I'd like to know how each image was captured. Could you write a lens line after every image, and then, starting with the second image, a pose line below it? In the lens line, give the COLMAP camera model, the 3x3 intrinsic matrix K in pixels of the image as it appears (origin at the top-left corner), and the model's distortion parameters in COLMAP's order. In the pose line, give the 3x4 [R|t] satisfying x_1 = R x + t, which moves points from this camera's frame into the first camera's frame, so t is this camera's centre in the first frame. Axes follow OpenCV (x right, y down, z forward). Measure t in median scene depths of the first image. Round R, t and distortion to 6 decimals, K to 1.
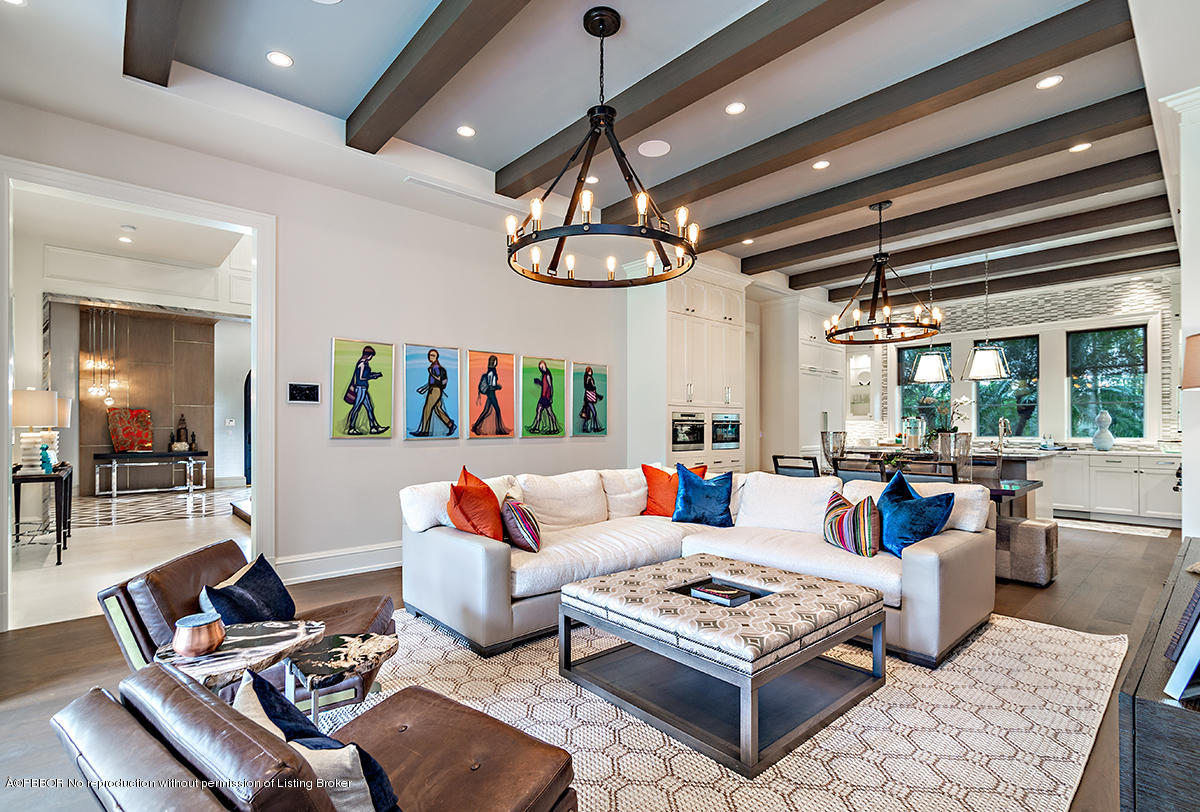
lens RADIAL K [[556.0, 0, 584.8], [0, 556.0, 426.5], [0, 0, 1]] dist [-0.016524, 0.001537]
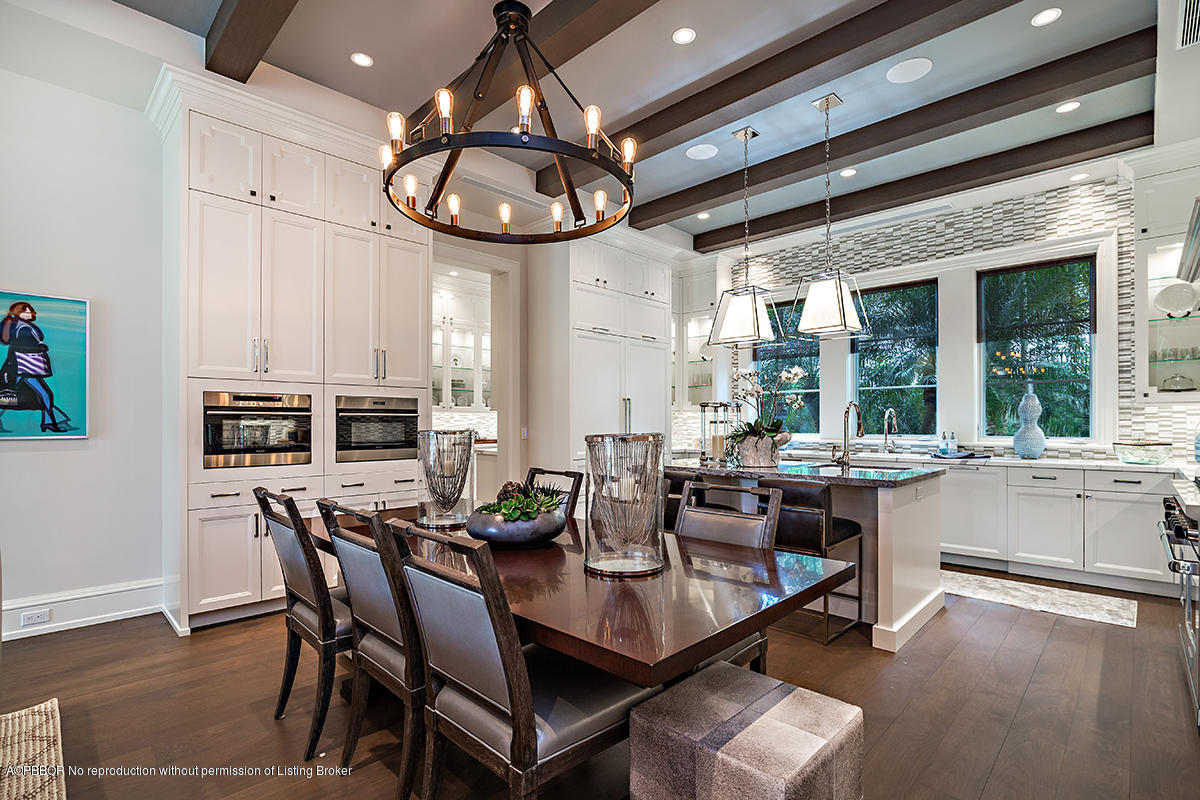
lens RADIAL K [[556.0, 0, 604.1], [0, 556.0, 411.8], [0, 0, 1]] dist [-0.016524, 0.001537]
pose [[0.997468, 0.002627, 0.071066, 0.417409], [-0.002336, 0.999989, -0.004177, -0.005802], [-0.071076, 0.004000, 0.997463, 0.408914]]
